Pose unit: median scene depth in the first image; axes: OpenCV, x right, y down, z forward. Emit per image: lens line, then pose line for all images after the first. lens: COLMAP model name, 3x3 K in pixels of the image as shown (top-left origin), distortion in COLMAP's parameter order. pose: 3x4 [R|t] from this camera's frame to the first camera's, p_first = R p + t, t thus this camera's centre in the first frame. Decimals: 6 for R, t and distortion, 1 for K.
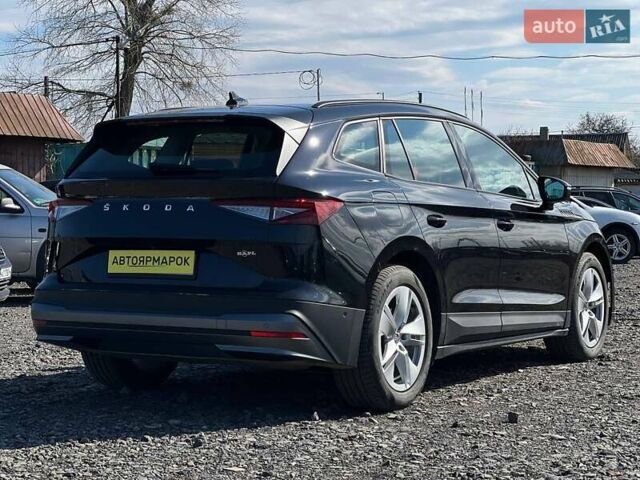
lens RADIAL K [[1298.7, 0, 320.0], [0, 1298.7, 240.0], [0, 0, 1]] dist [-0.019628, 0.151688]
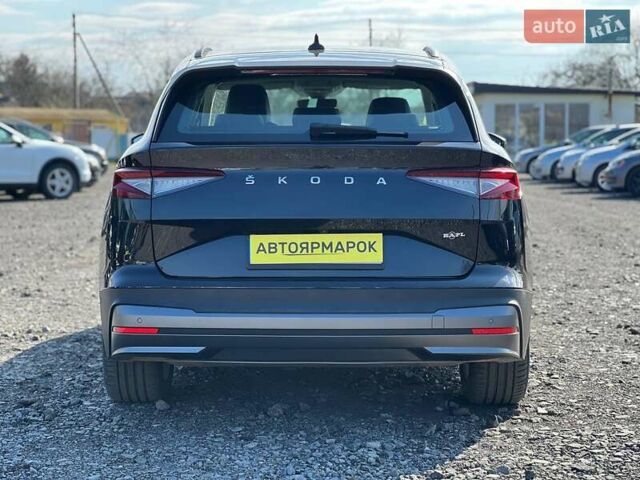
lens RADIAL K [[1298.7, 0, 320.0], [0, 1298.7, 240.0], [0, 0, 1]] dist [-0.019628, 0.151688]
pose [[0.876182, -0.039223, 0.480382, -0.509871], [0.013443, 0.998284, 0.056991, -0.033721], [-0.481793, -0.043477, 0.875206, 0.302354]]
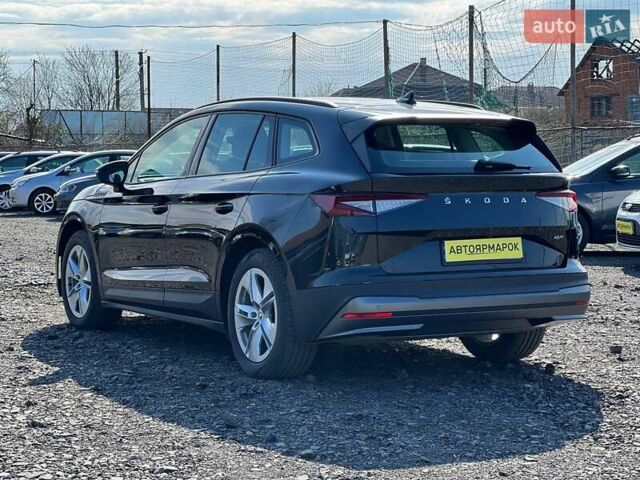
lens RADIAL K [[1298.7, 0, 320.0], [0, 1298.7, 240.0], [0, 0, 1]] dist [-0.019628, 0.151688]
pose [[0.520766, -0.050975, 0.852176, -1.148552], [0.019785, 0.998668, 0.047647, -0.046717], [-0.853470, -0.007953, 0.521082, 0.540173]]
